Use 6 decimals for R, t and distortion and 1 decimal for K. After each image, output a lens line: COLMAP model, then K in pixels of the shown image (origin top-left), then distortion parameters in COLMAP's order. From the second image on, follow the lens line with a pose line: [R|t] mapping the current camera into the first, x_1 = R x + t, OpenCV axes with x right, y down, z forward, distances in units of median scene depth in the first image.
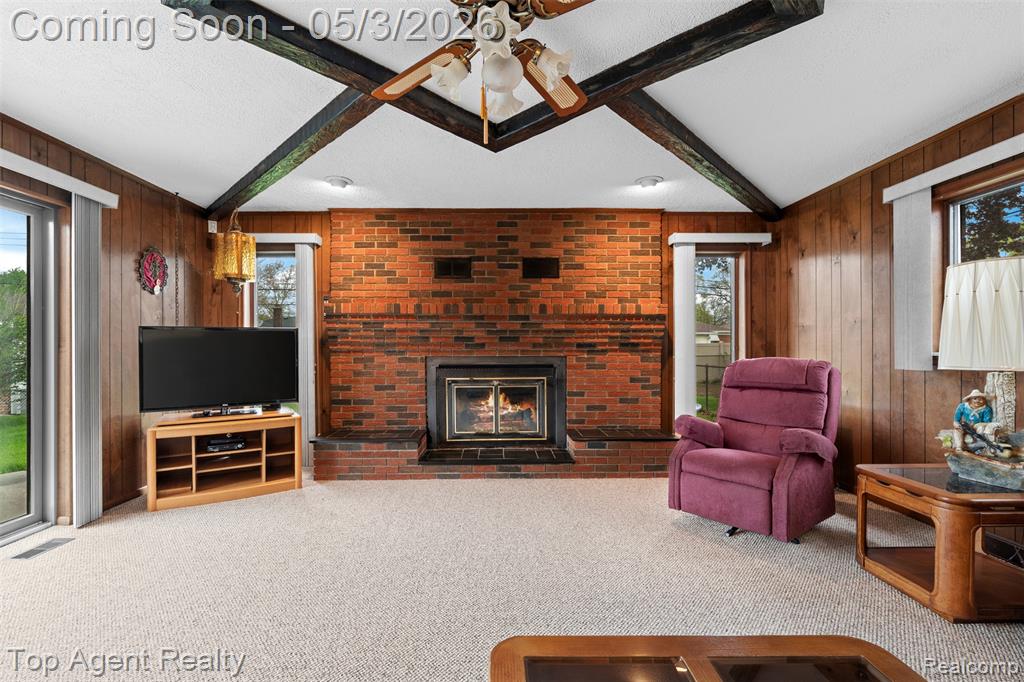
lens RADIAL K [[456.0, 0, 498.2], [0, 456.0, 345.8], [0, 0, 1]] dist [-0.002659, 0.000003]
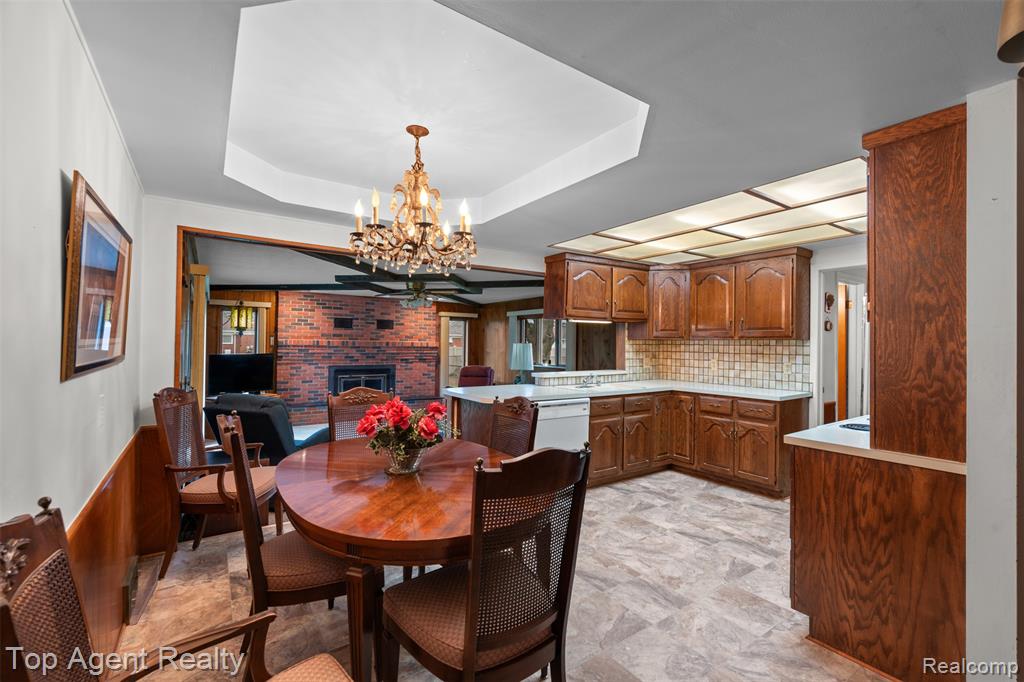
lens RADIAL K [[448.5, 0, 514.2], [0, 448.5, 341.0], [0, 0, 1]] dist [-0.002309, -0.000094]
pose [[0.828581, 0.016464, 0.559628, -0.598791], [-0.014947, 0.999862, -0.007284, -0.085144], [-0.559670, -0.002330, 0.828712, -1.133230]]
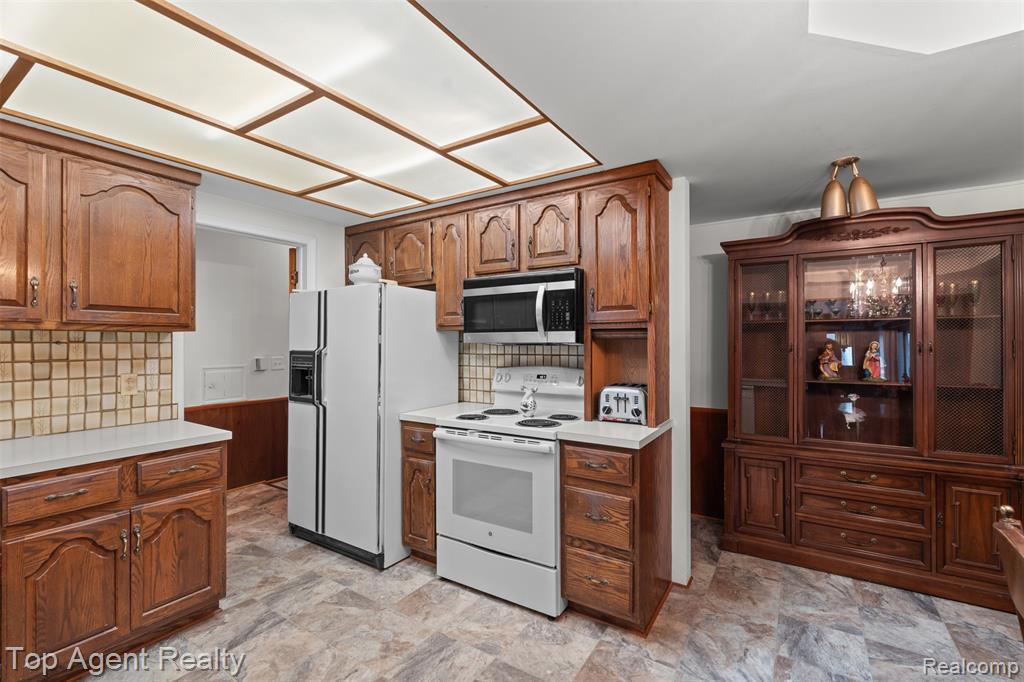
lens RADIAL K [[448.5, 0, 514.2], [0, 448.5, 341.0], [0, 0, 1]] dist [-0.002309, -0.000094]
pose [[-0.835191, 0.008771, 0.549891, -0.215393], [0.006304, 0.999960, -0.006374, -0.086601], [-0.549924, -0.001857, -0.835212, -0.445148]]
